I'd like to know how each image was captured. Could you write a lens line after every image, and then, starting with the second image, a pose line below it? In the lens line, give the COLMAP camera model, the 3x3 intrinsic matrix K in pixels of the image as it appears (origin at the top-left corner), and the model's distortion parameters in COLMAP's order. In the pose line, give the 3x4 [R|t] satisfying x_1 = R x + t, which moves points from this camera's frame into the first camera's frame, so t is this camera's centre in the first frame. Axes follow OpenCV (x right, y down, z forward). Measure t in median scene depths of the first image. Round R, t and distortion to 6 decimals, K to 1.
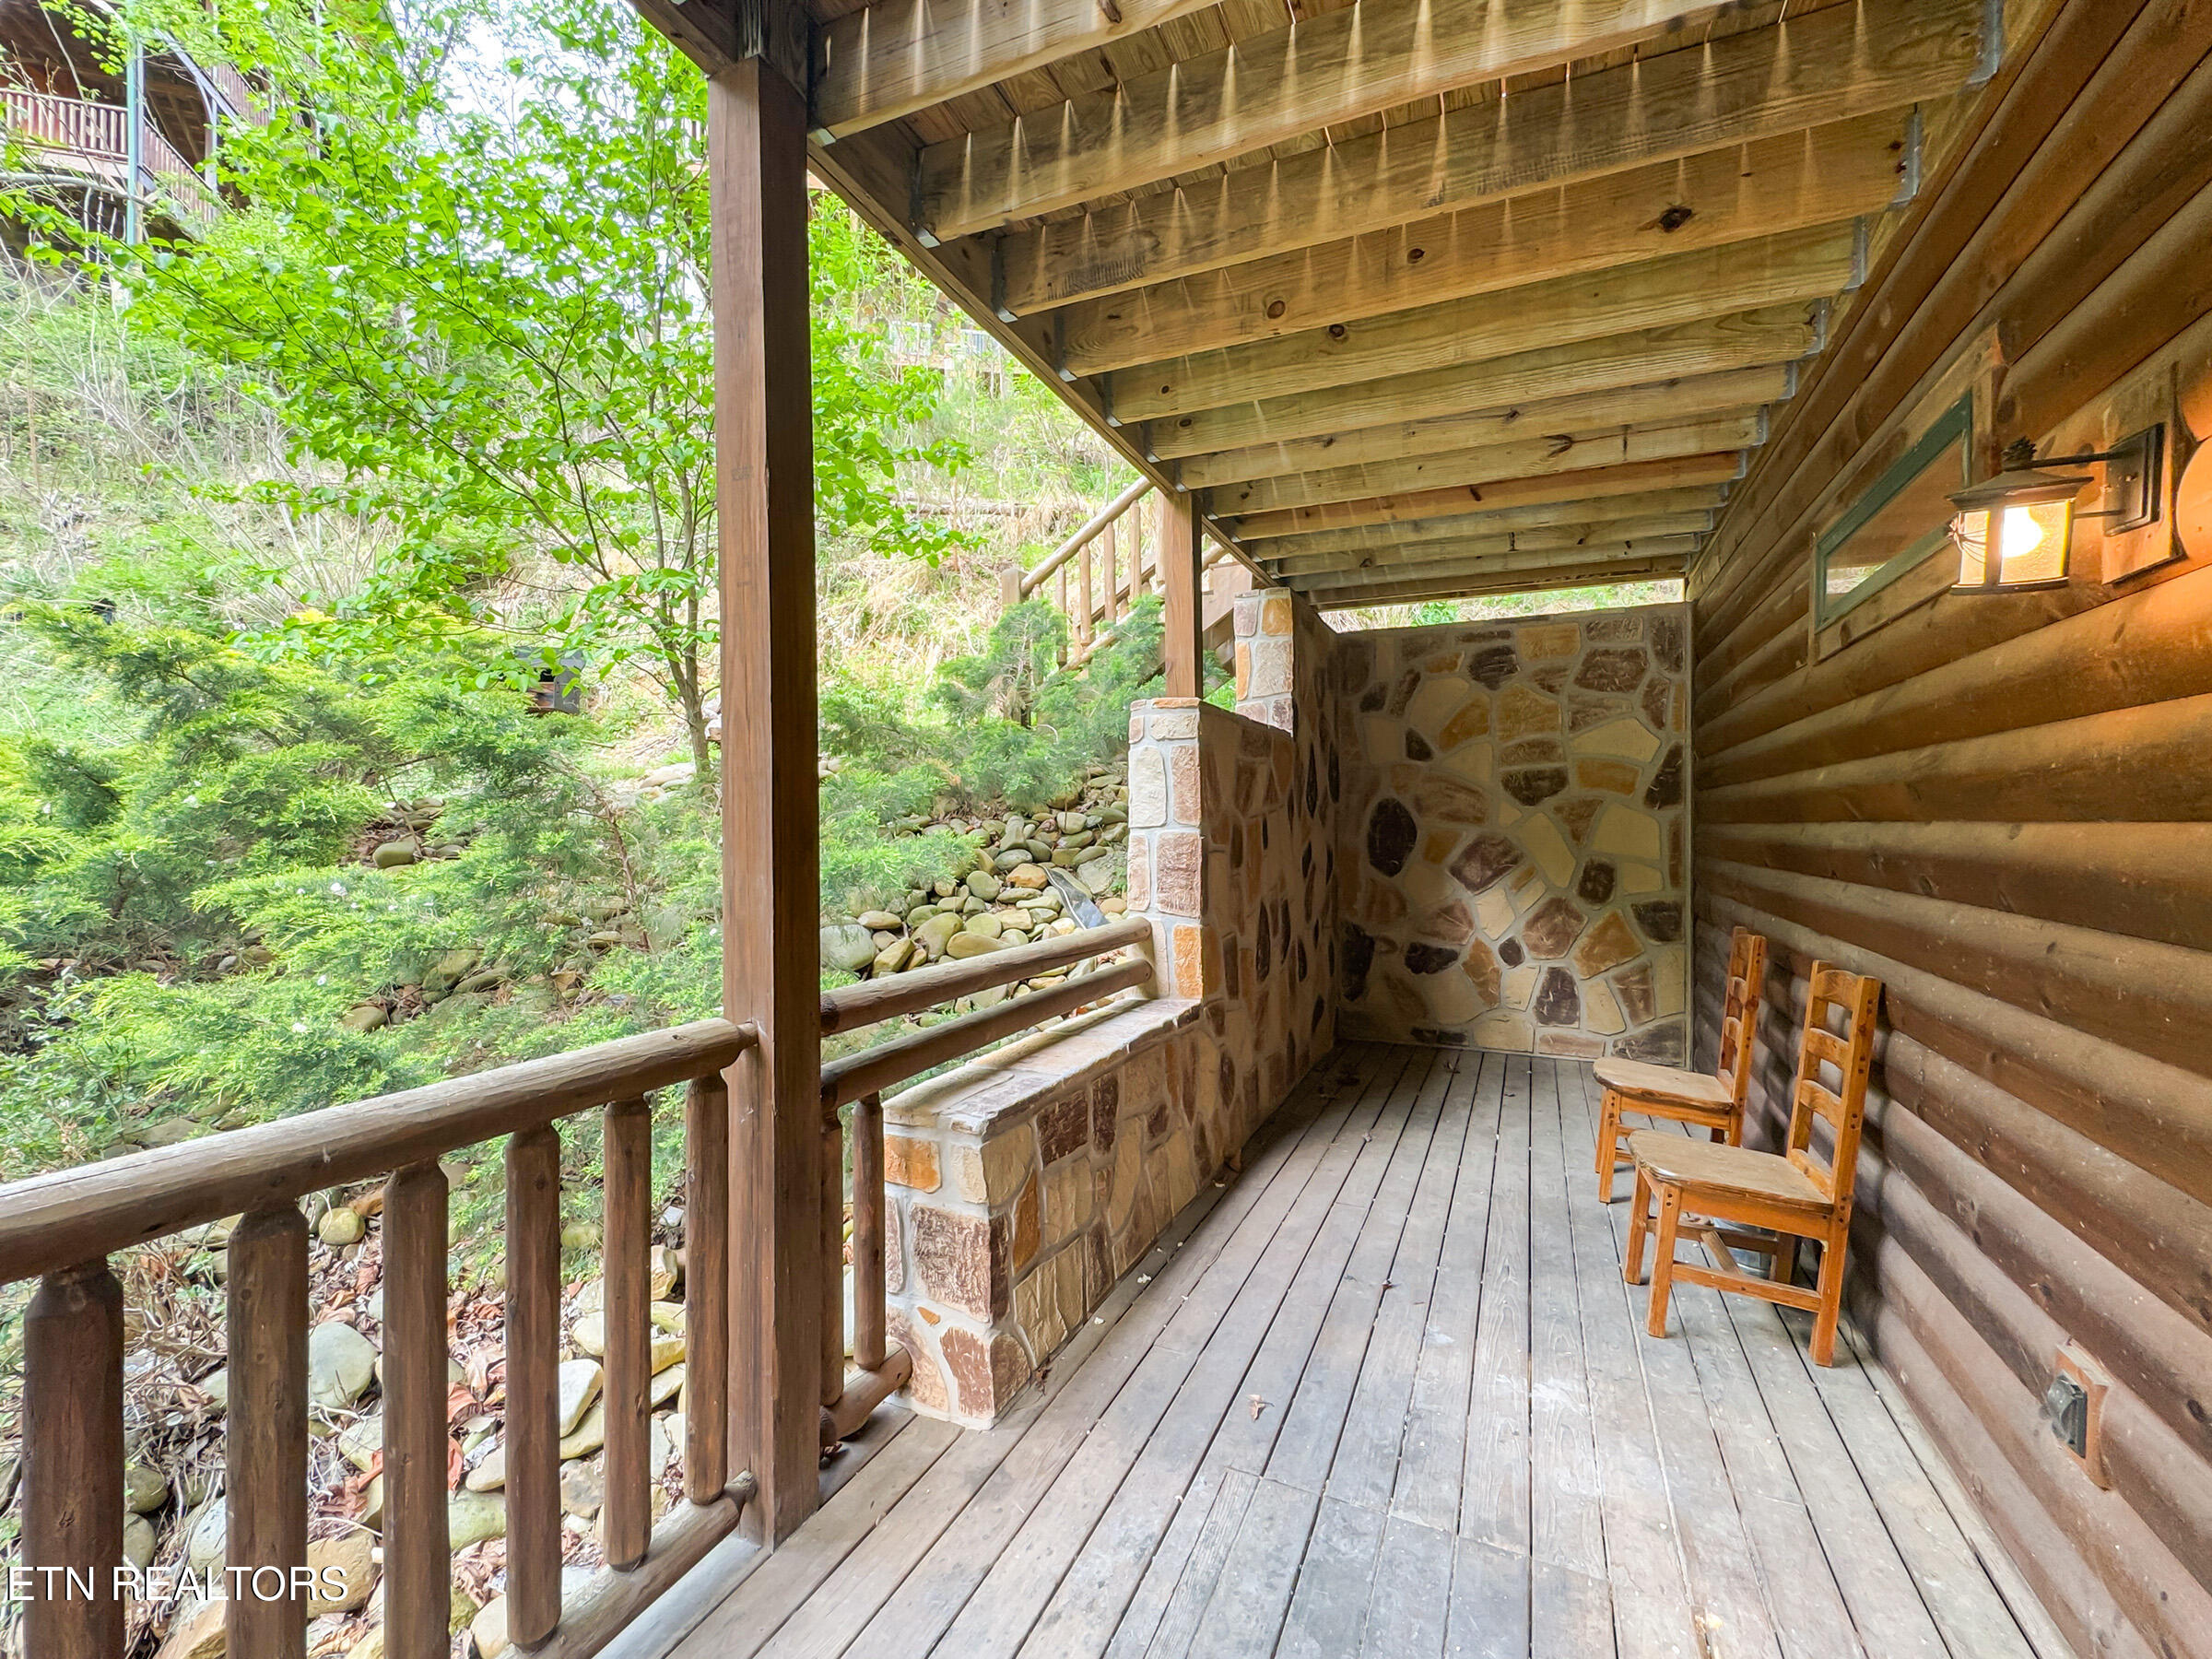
lens RADIAL K [[951.7, 0, 1105.4], [0, 951.7, 830.6], [0, 0, 1]] dist [0.003869, 0.001354]
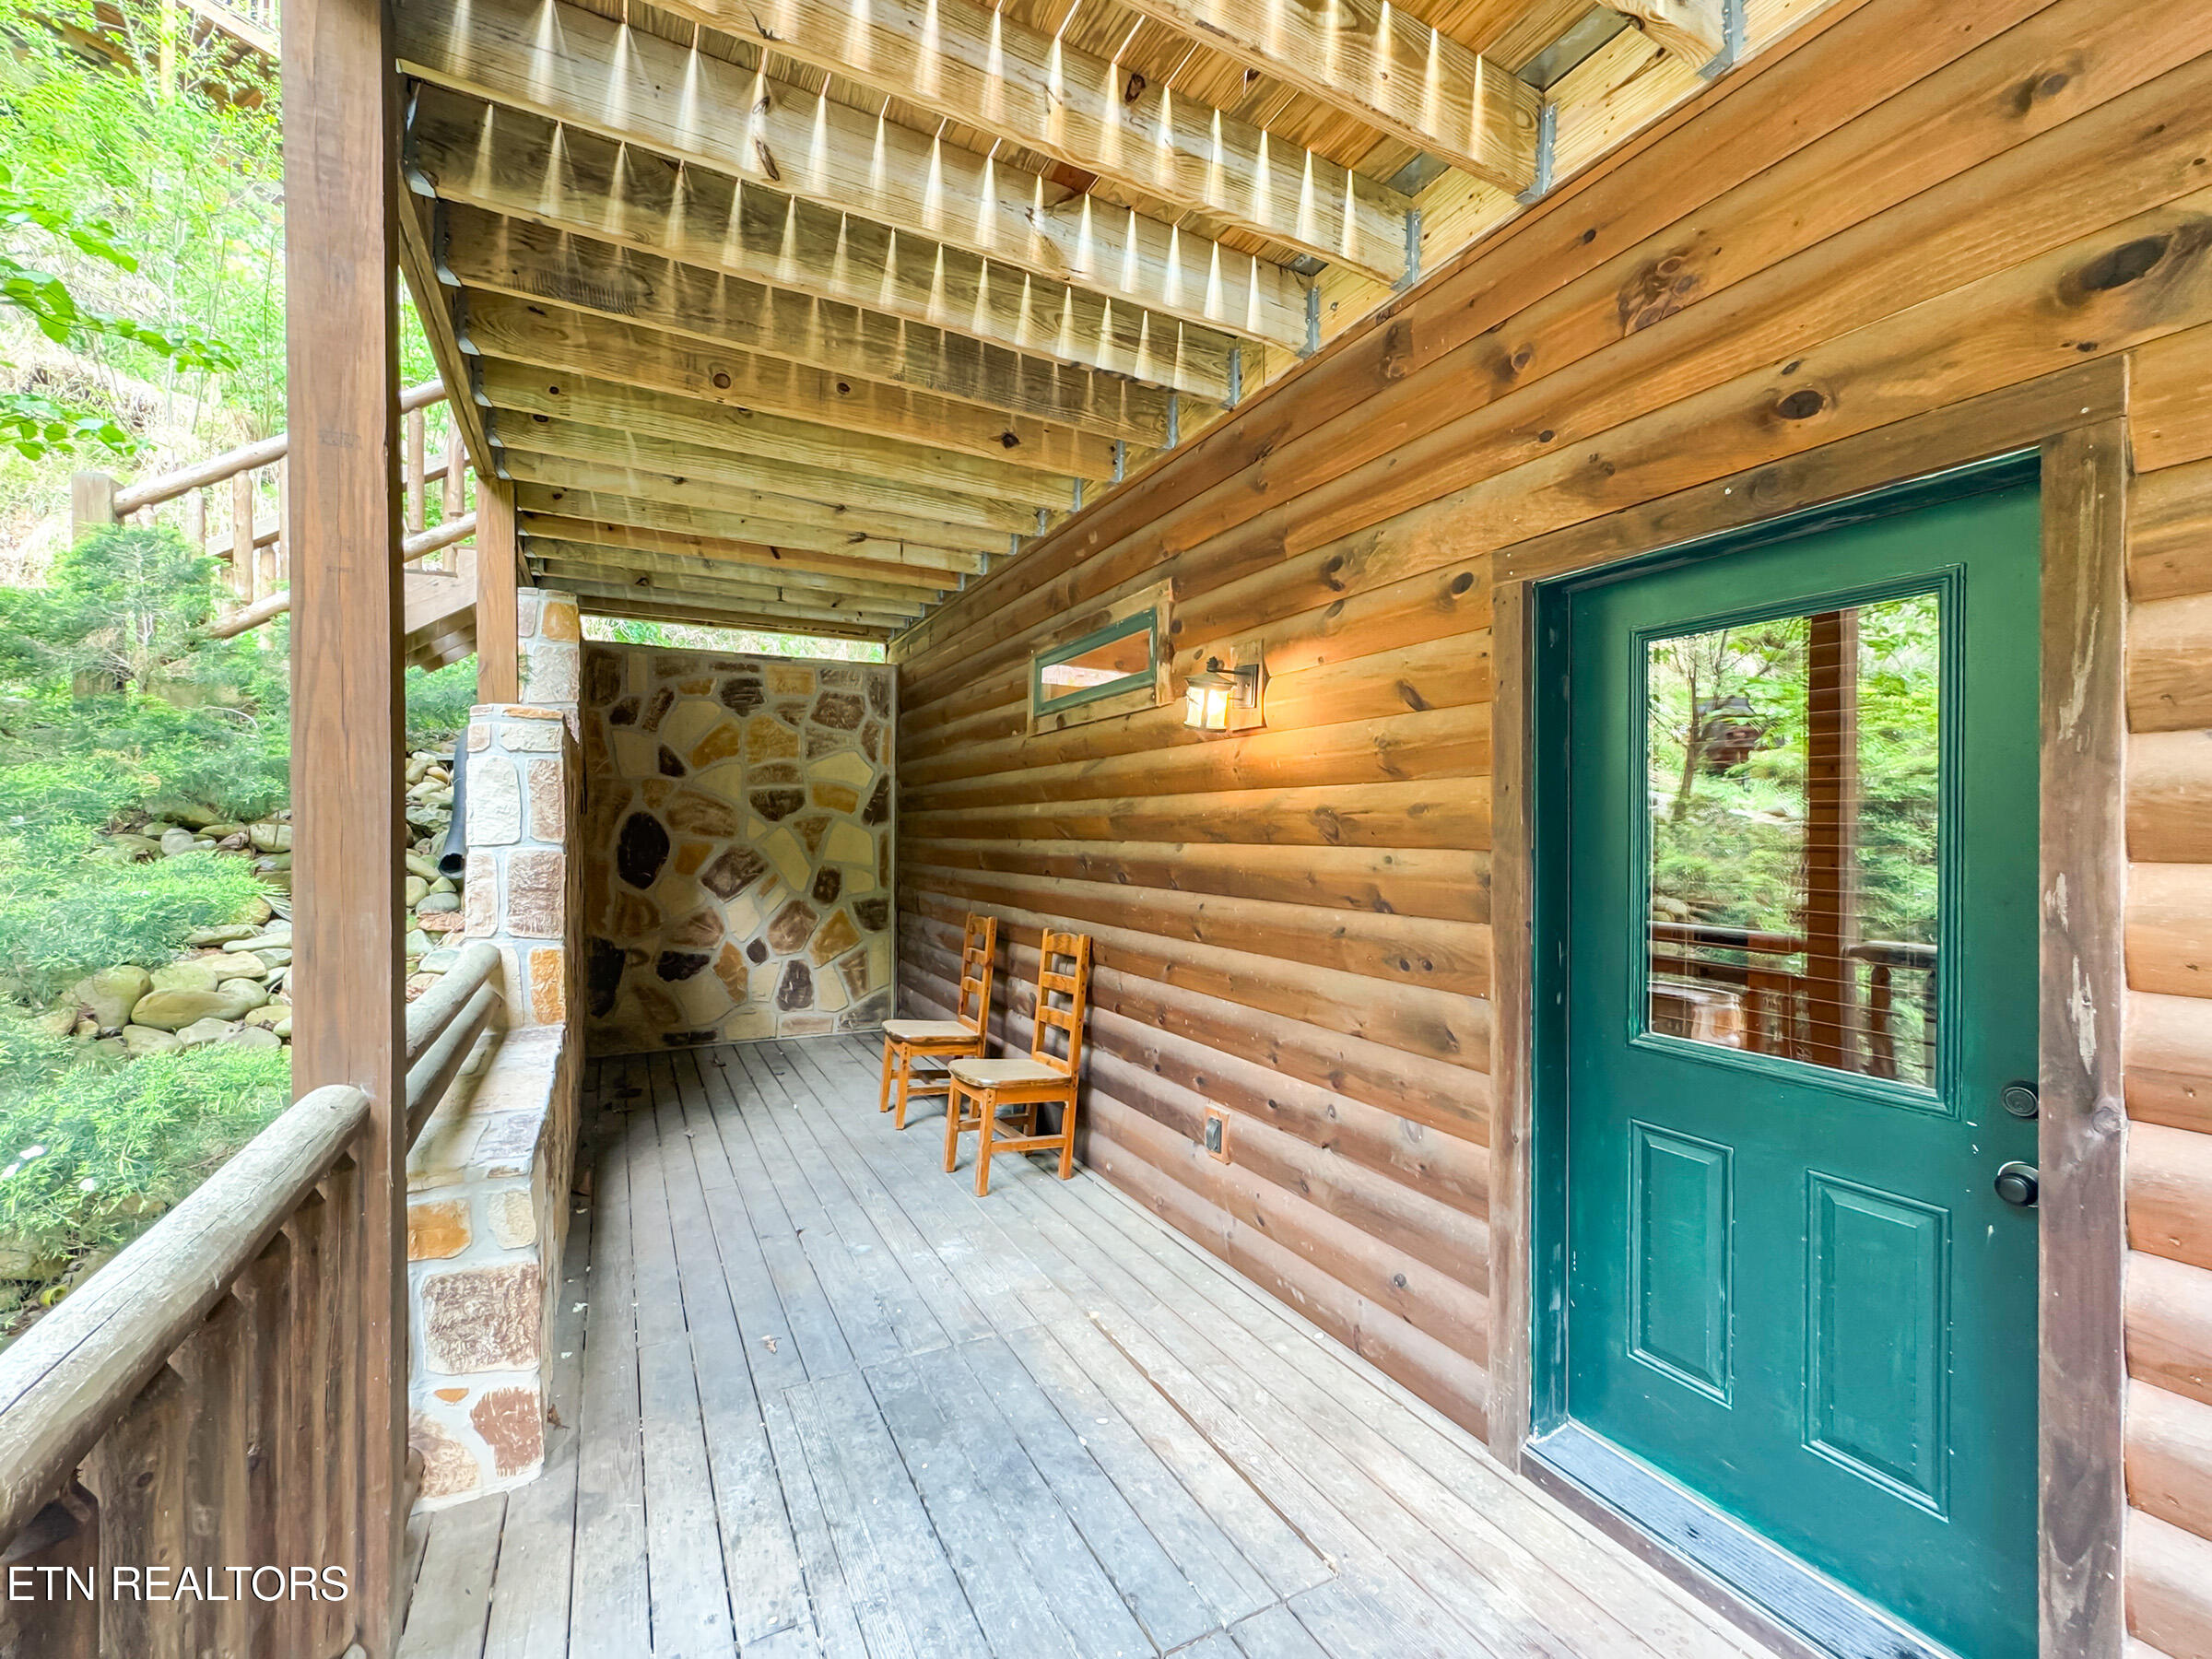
lens RADIAL K [[951.7, 0, 1108.1], [0, 951.7, 834.1], [0, 0, 1]] dist [0.003869, 0.001354]
pose [[0.615601, 0.000827, 0.788057, -0.324090], [0.002259, 0.999993, -0.002815, -0.010374], [-0.788055, 0.003513, 0.615595, -0.029801]]
